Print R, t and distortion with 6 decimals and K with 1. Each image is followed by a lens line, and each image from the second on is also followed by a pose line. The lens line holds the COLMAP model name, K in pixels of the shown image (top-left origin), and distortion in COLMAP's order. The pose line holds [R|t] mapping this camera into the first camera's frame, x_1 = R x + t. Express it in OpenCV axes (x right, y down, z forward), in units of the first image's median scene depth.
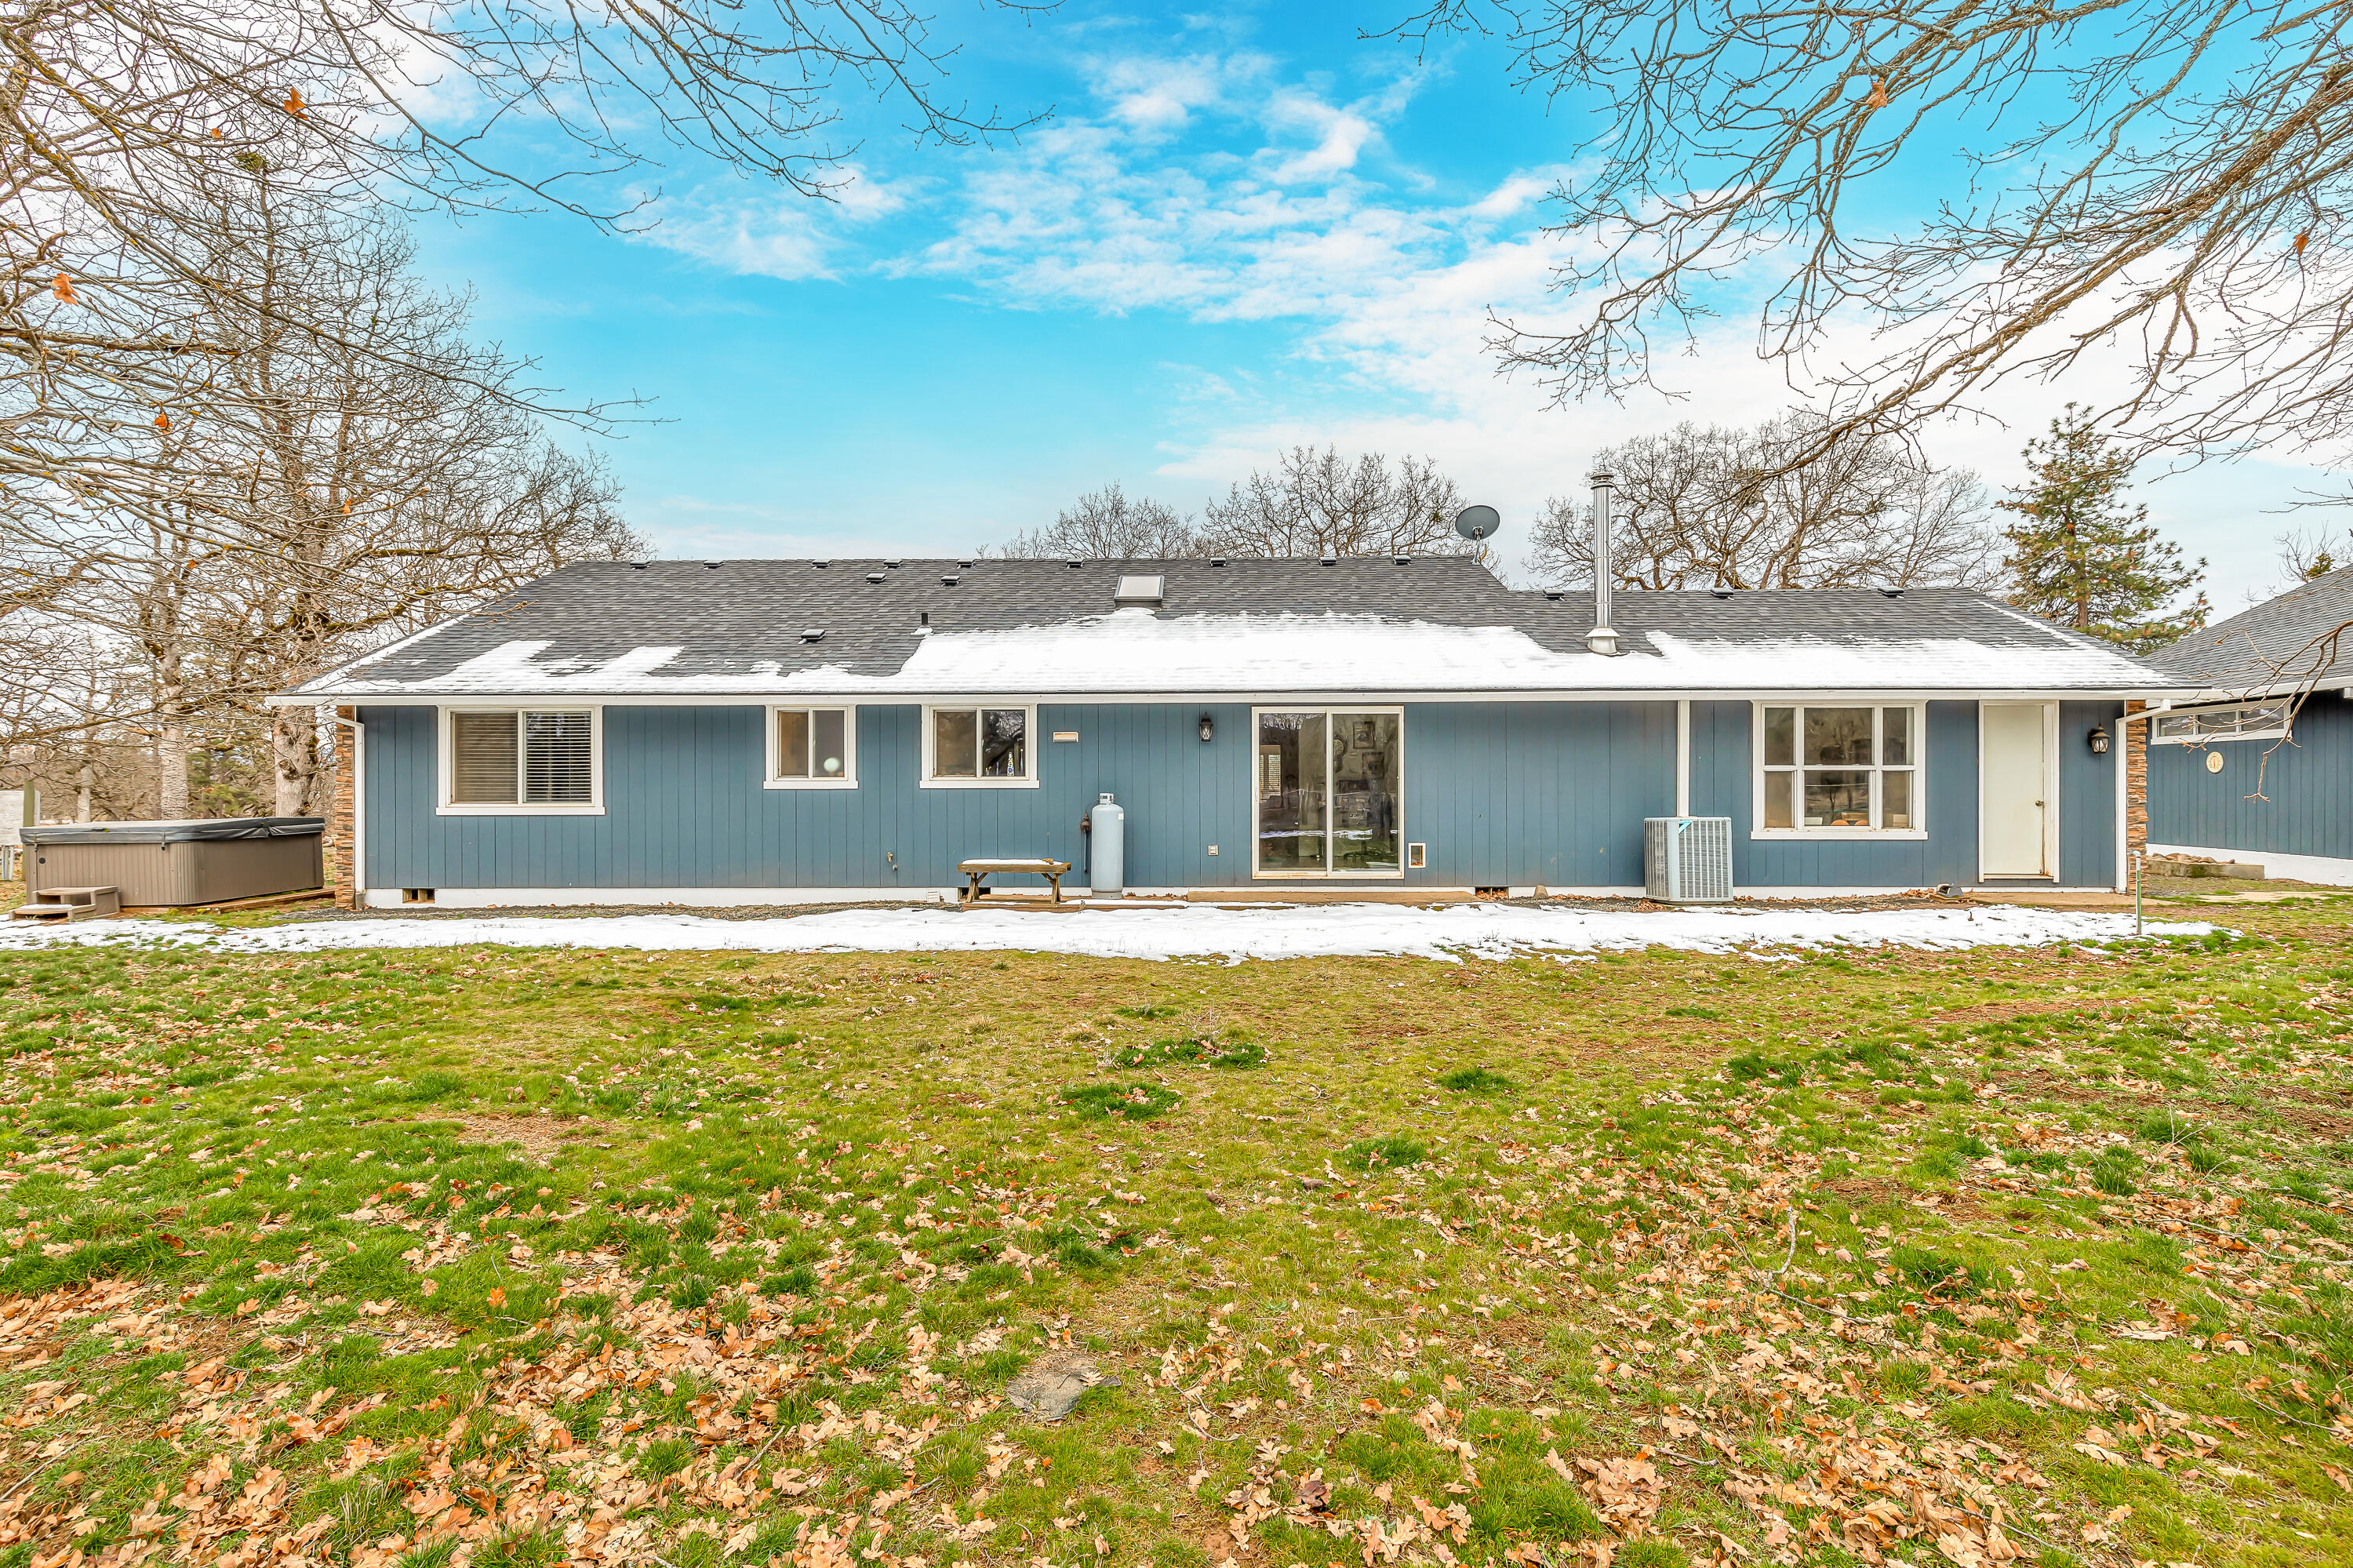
lens RADIAL K [[1090.5, 0, 1177.5], [0, 1090.5, 787.2], [0, 0, 1]] dist [0.004814, 0.000824]
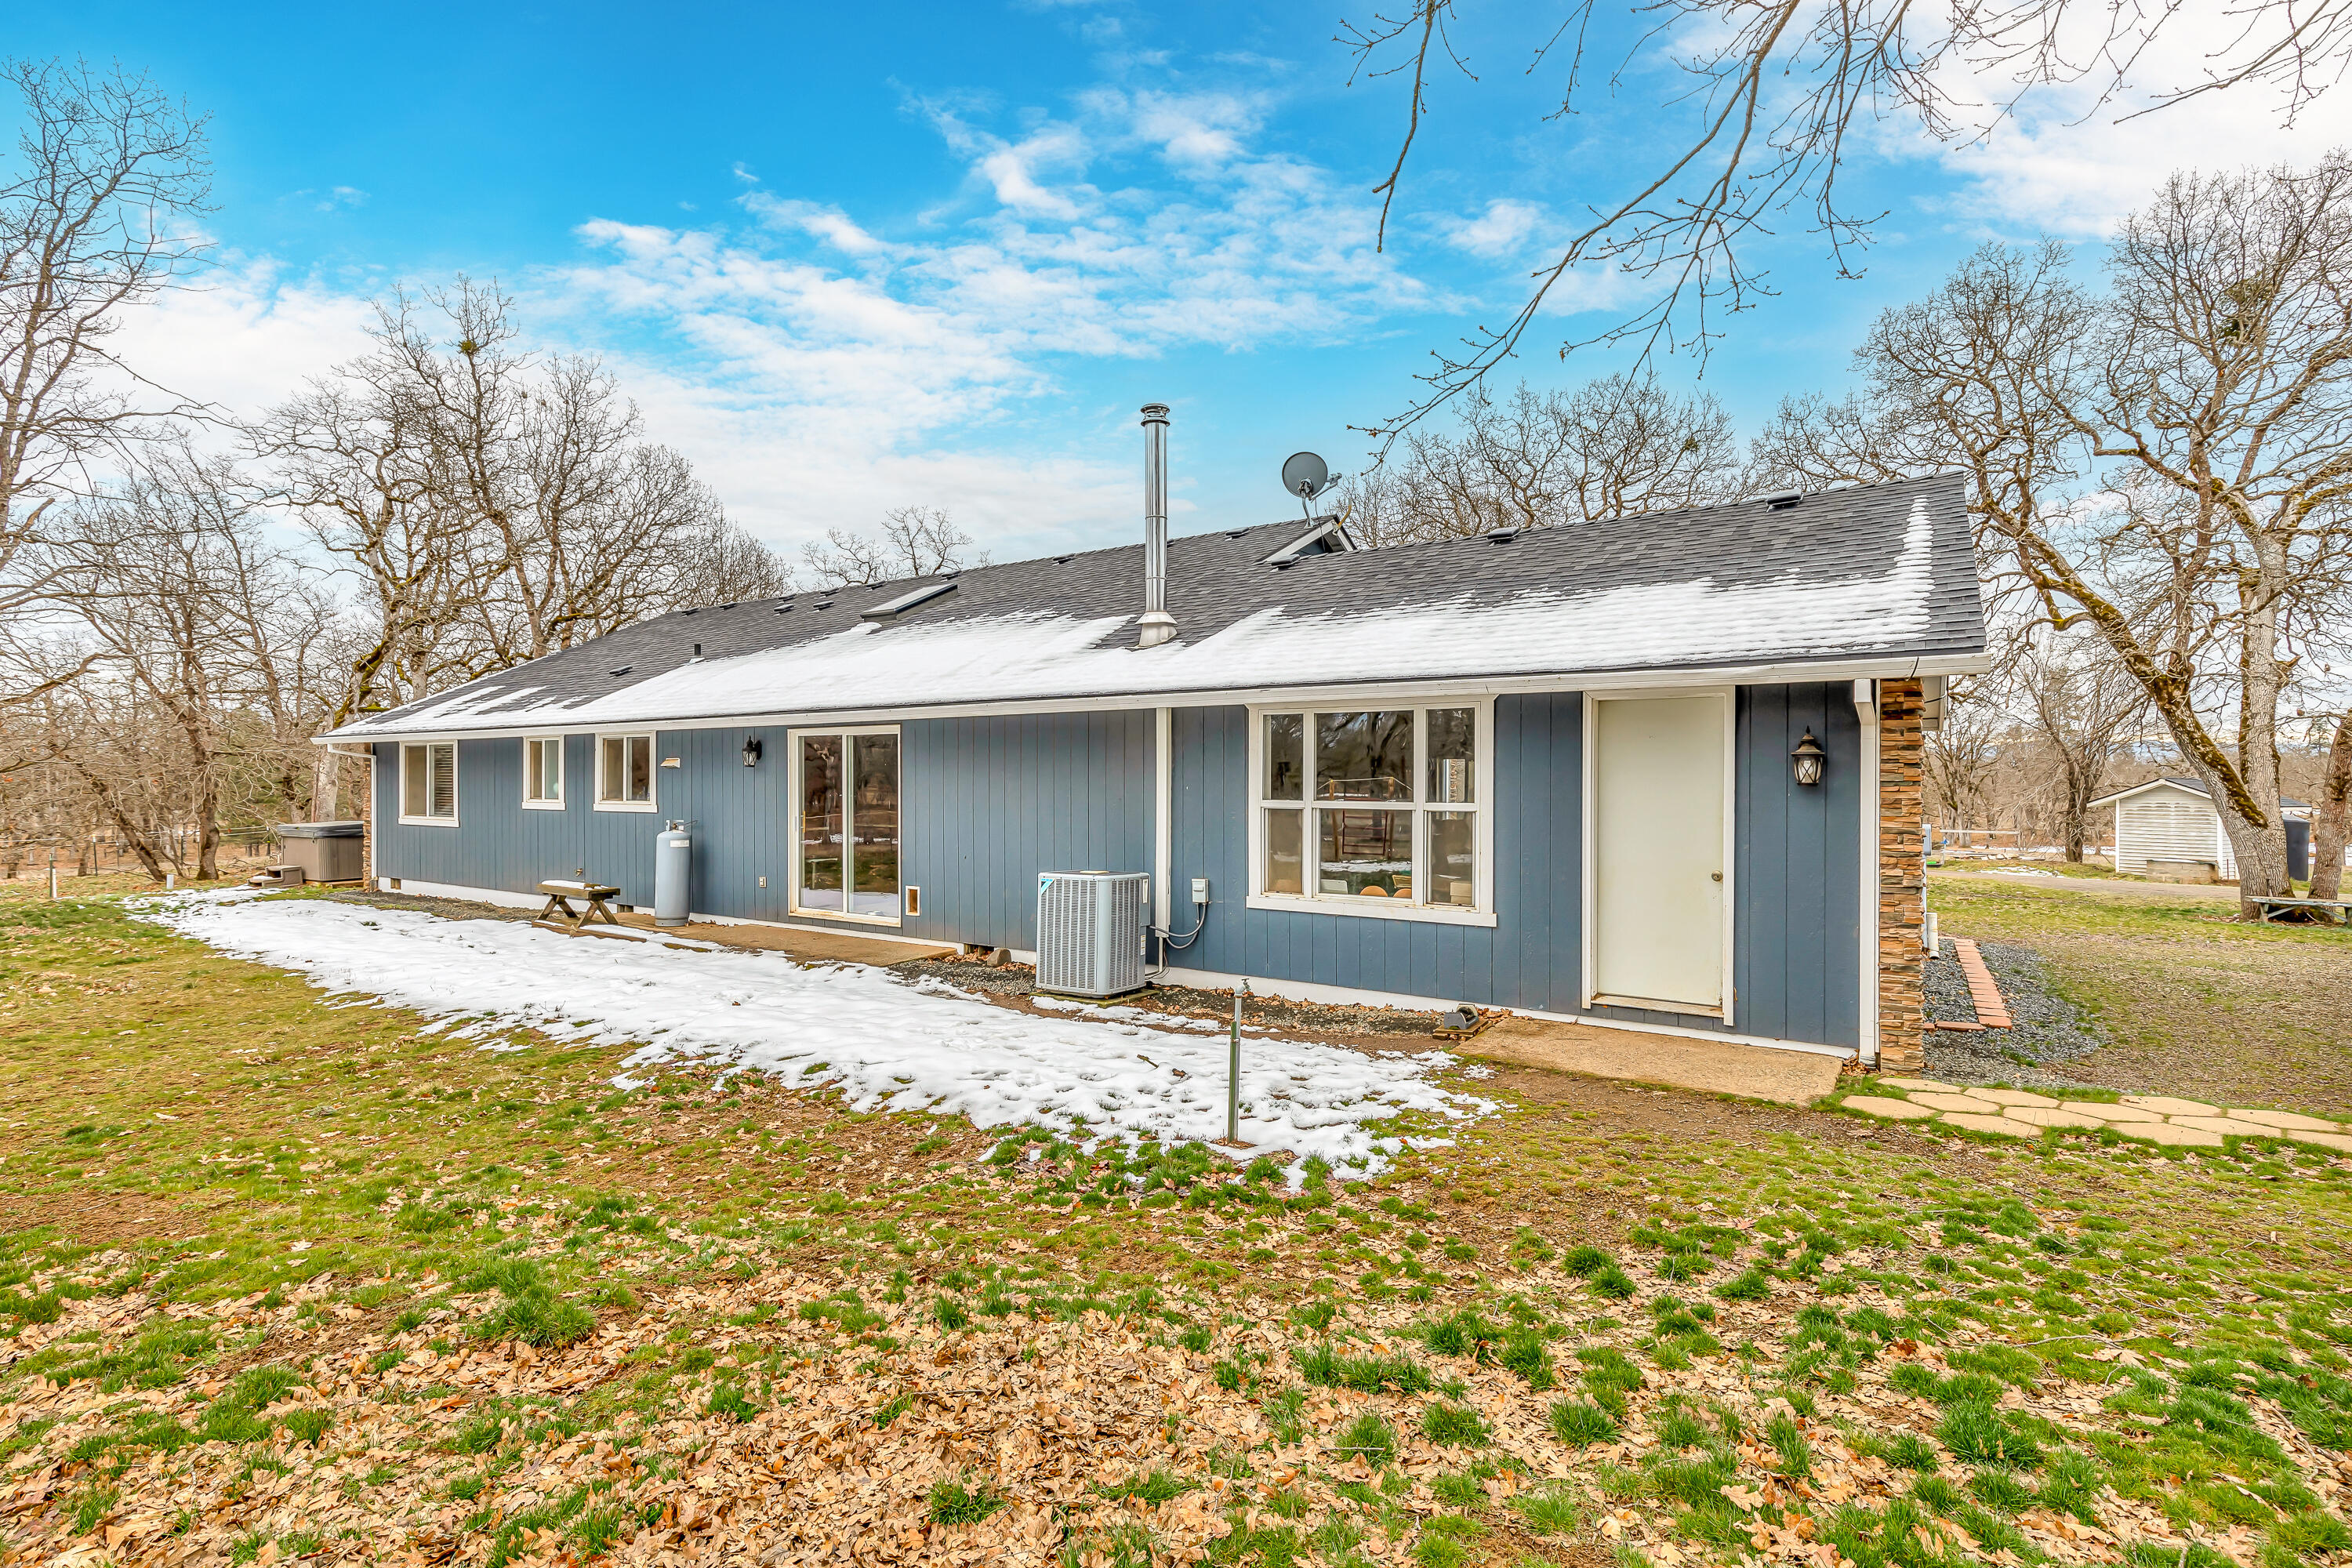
lens RADIAL K [[1090.0, 0, 1176.2], [0, 1090.0, 779.3], [0, 0, 1]] dist [0.004814, 0.000824]
pose [[0.839383, 0.002426, -0.543535, 0.858539], [-0.000596, 0.999994, 0.003544, -0.034858], [0.543540, -0.002651, 0.839379, 0.402806]]
